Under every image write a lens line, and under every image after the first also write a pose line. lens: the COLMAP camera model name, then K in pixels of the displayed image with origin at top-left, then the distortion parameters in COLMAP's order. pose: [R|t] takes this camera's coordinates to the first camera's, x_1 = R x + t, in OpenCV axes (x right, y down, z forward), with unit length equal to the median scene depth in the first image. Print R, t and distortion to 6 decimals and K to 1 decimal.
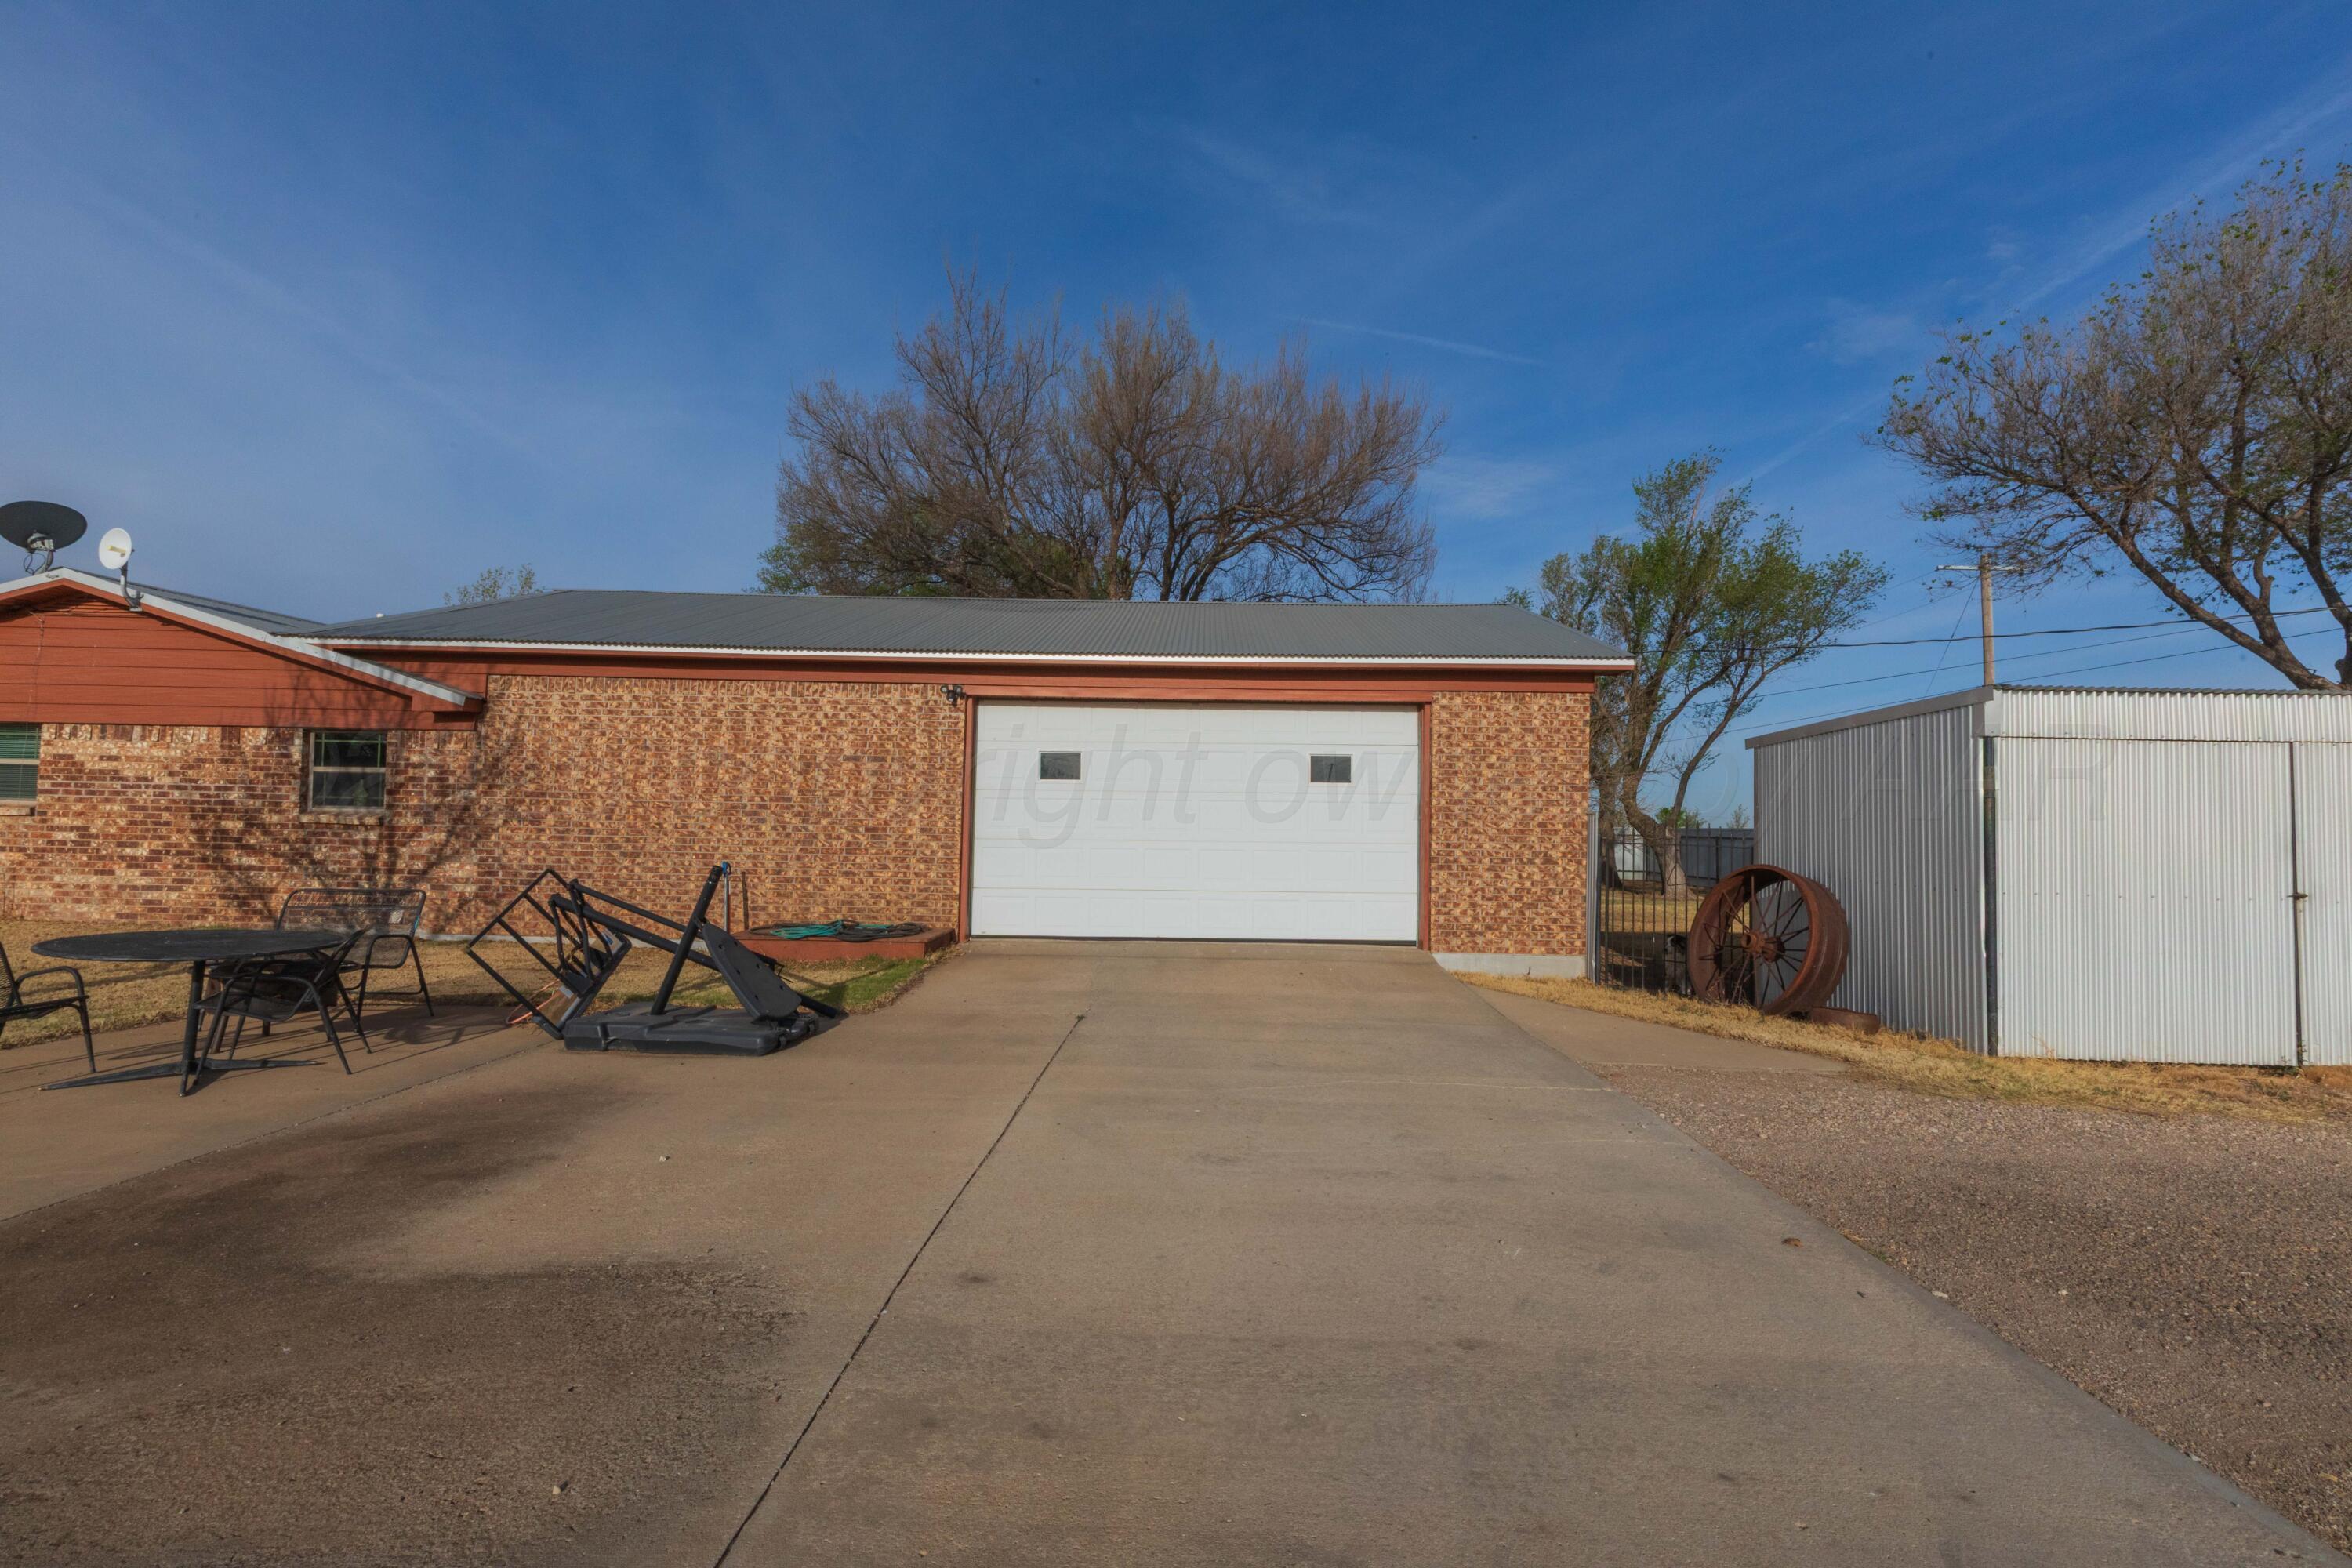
lens RADIAL K [[1062.7, 0, 1180.3], [0, 1062.7, 779.8], [0, 0, 1]] dist [0.000580, -0.000037]
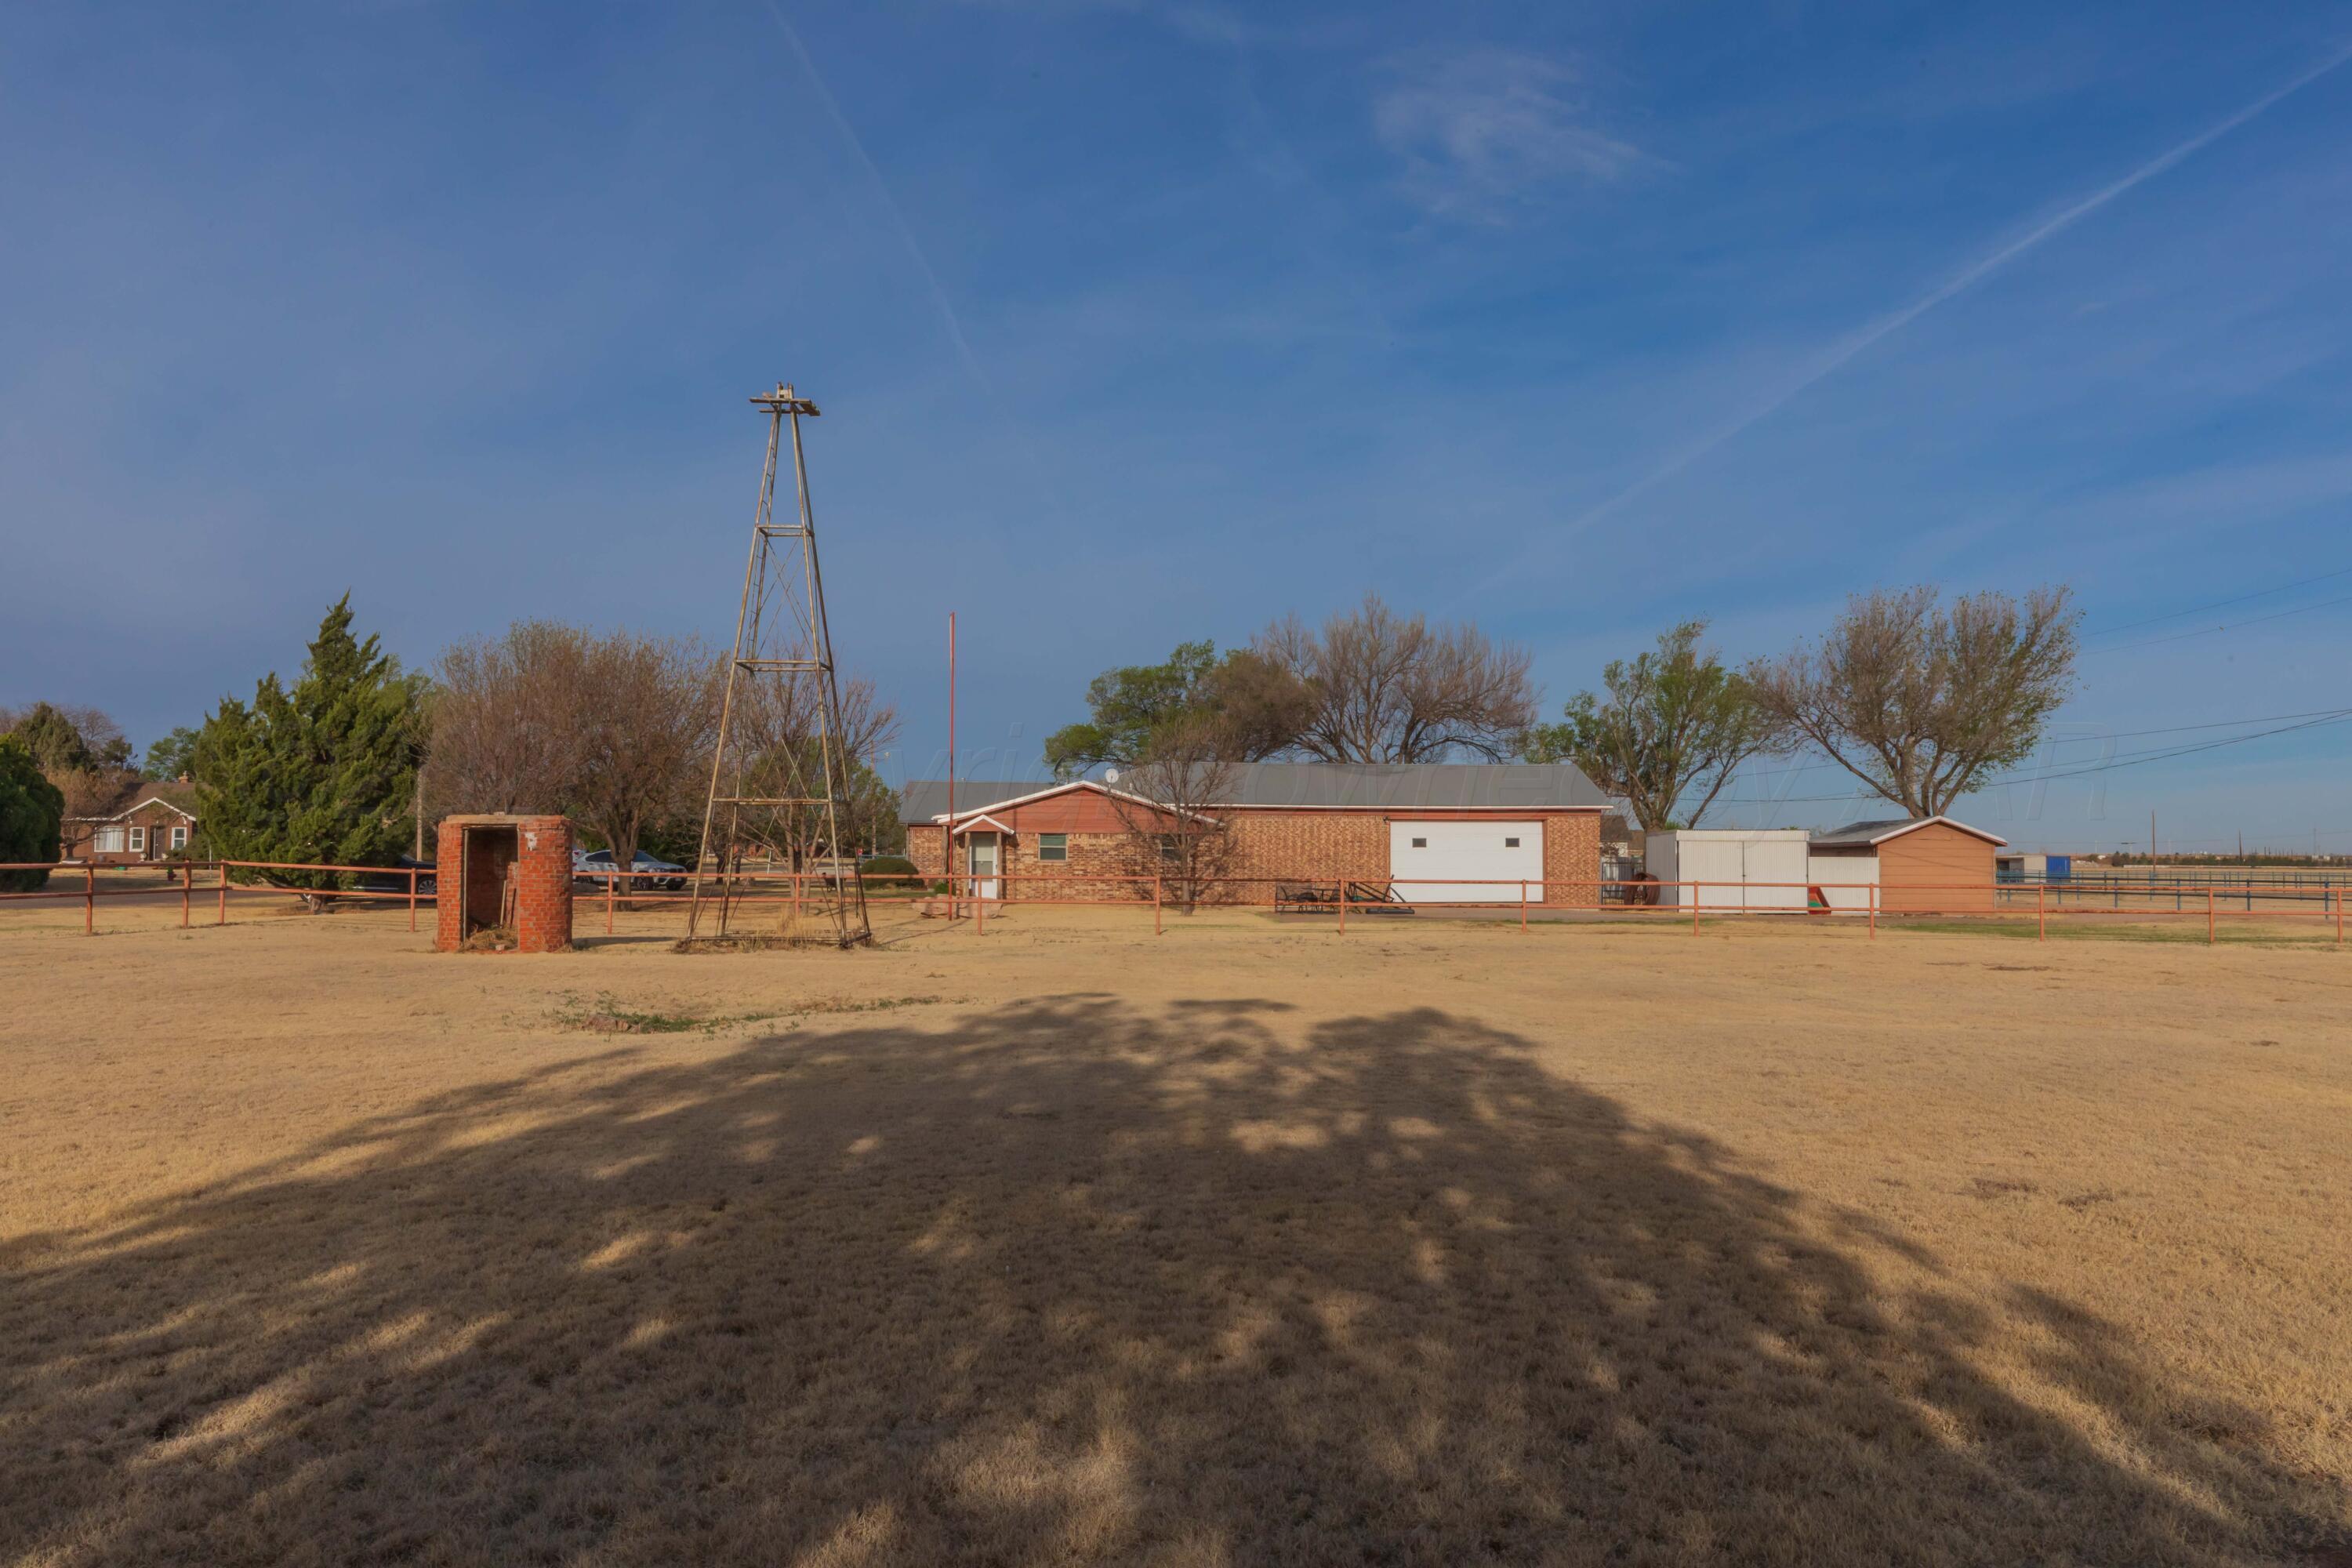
lens RADIAL K [[1851.3, 0, 1194.9], [0, 1851.3, 781.3], [0, 0, 1]] dist [-0.000198, 0.002700]
pose [[0.996562, -0.012355, 0.081929, -1.140353], [0.012307, 0.999924, 0.001081, -0.194233], [-0.081936, -0.000069, 0.996638, -3.983101]]
